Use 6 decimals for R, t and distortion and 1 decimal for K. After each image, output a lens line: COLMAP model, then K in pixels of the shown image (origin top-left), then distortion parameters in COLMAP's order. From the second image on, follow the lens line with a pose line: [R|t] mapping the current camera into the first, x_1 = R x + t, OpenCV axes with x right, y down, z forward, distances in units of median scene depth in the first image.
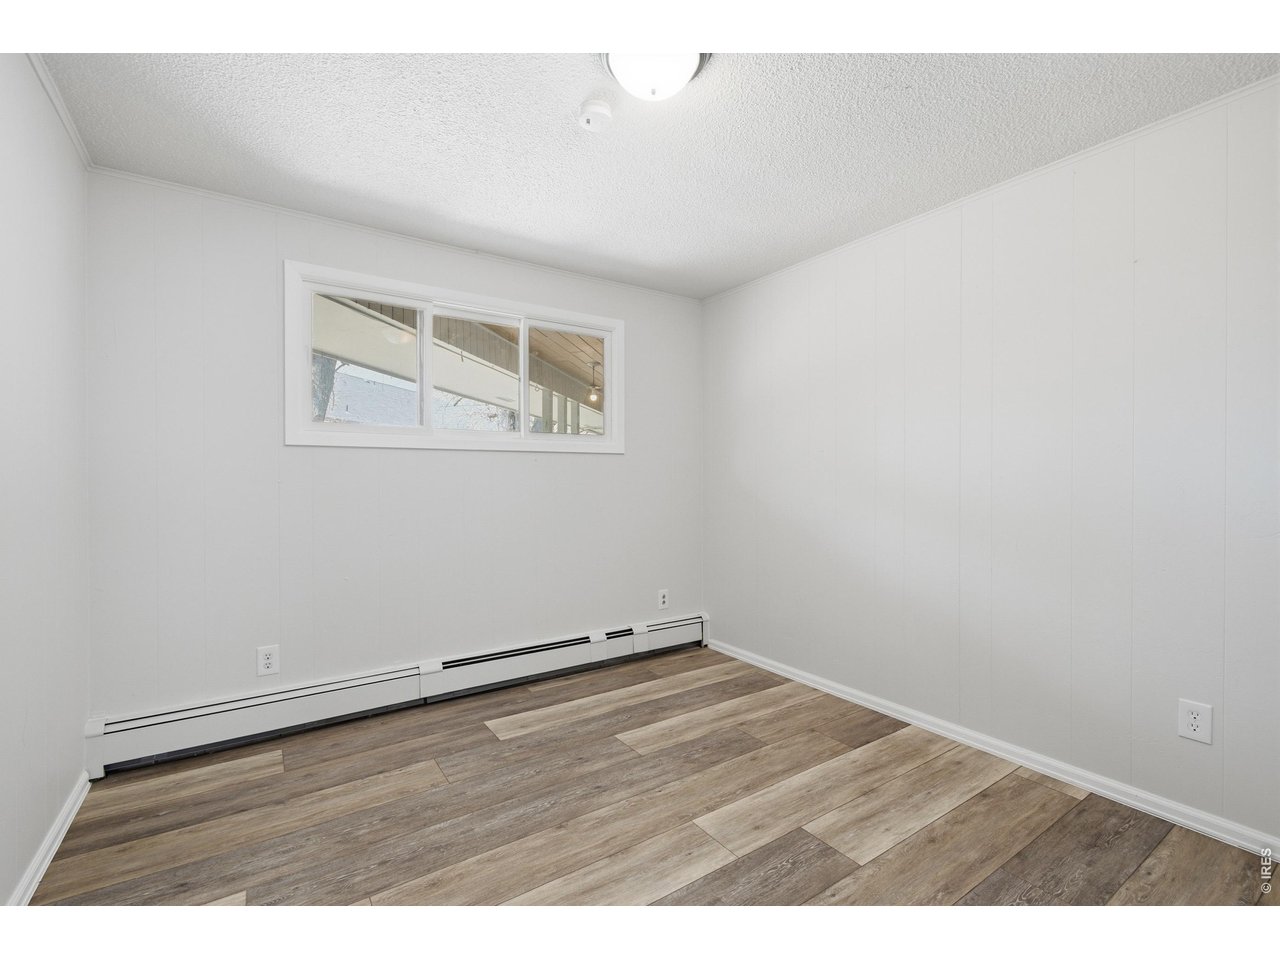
lens RADIAL K [[576.6, 0, 647.6], [0, 576.6, 487.4], [0, 0, 1]] dist [0.001484, 0.000137]
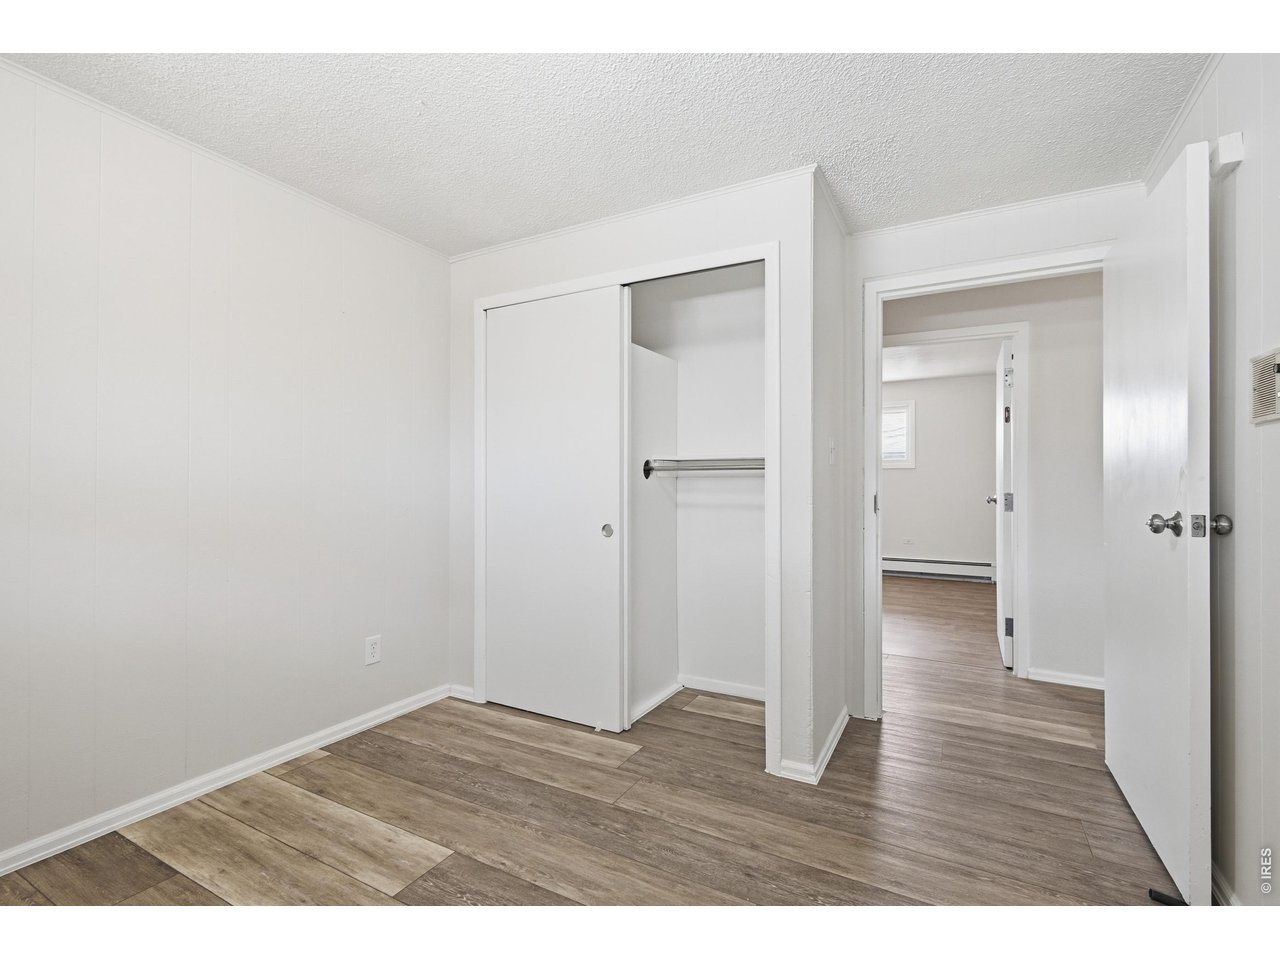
lens RADIAL K [[576.6, 0, 647.6], [0, 576.6, 487.4], [0, 0, 1]] dist [0.001484, 0.000137]
pose [[-0.460478, 0.001142, 0.887670, -0.593728], [0.007255, 0.999971, 0.002477, 0.001010], [-0.887642, 0.007580, -0.460473, 0.974655]]
